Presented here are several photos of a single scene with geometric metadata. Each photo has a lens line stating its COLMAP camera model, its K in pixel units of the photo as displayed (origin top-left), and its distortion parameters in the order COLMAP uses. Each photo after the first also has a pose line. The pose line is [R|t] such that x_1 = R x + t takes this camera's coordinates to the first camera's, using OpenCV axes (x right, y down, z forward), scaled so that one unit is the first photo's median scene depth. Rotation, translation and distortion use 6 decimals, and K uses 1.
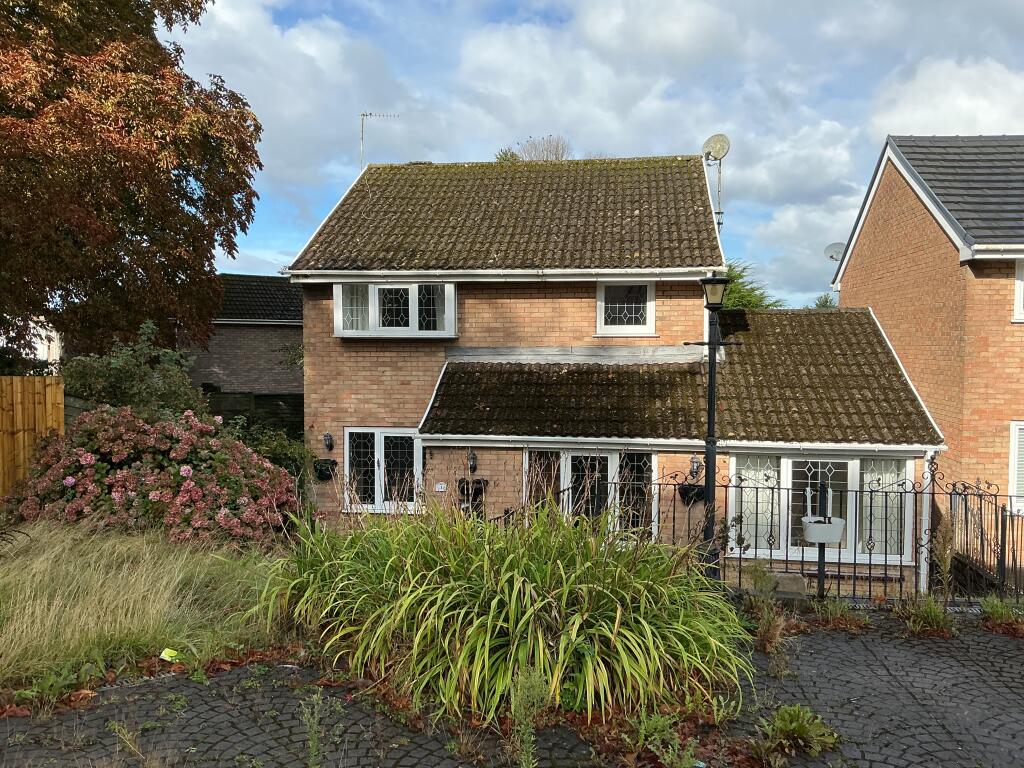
lens RADIAL K [[849.1, 0, 512.0], [0, 849.1, 384.0], [0, 0, 1]] dist [0.045967, -0.105516]
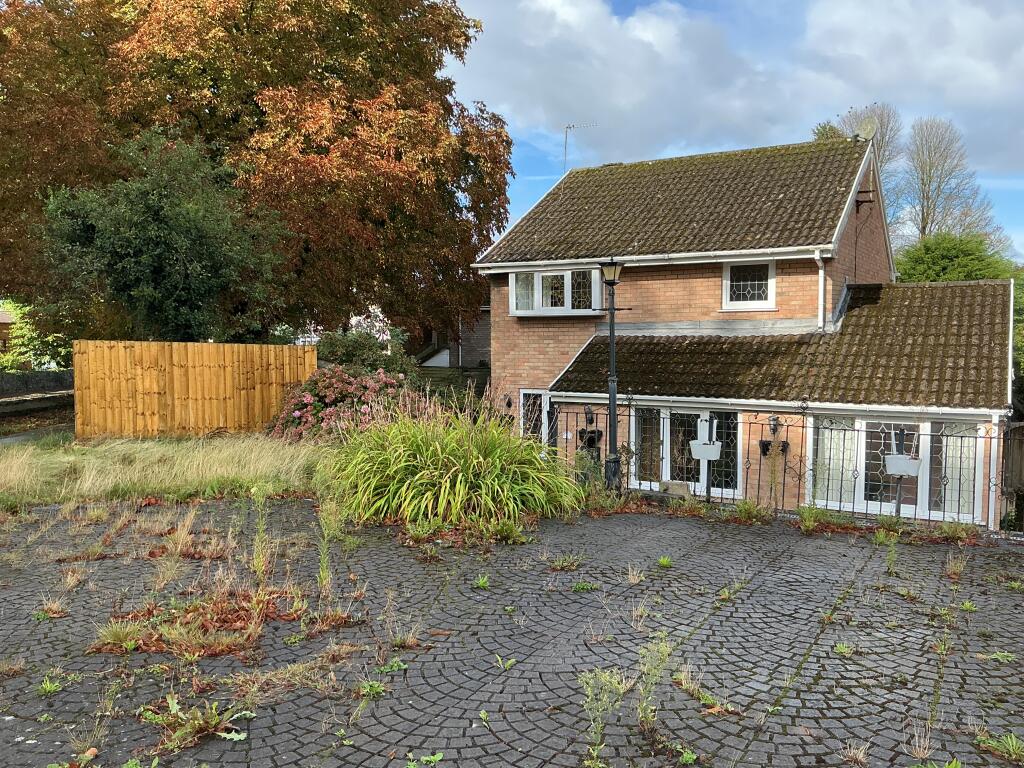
lens RADIAL K [[860.6, 0, 512.0], [0, 860.6, 384.0], [0, 0, 1]] dist [0.089755, -0.004040]
pose [[0.917943, 0.017452, -0.396329, 0.299713], [-0.013333, 0.999825, 0.013145, 0.028139], [0.396489, -0.006782, 0.918015, -0.159257]]
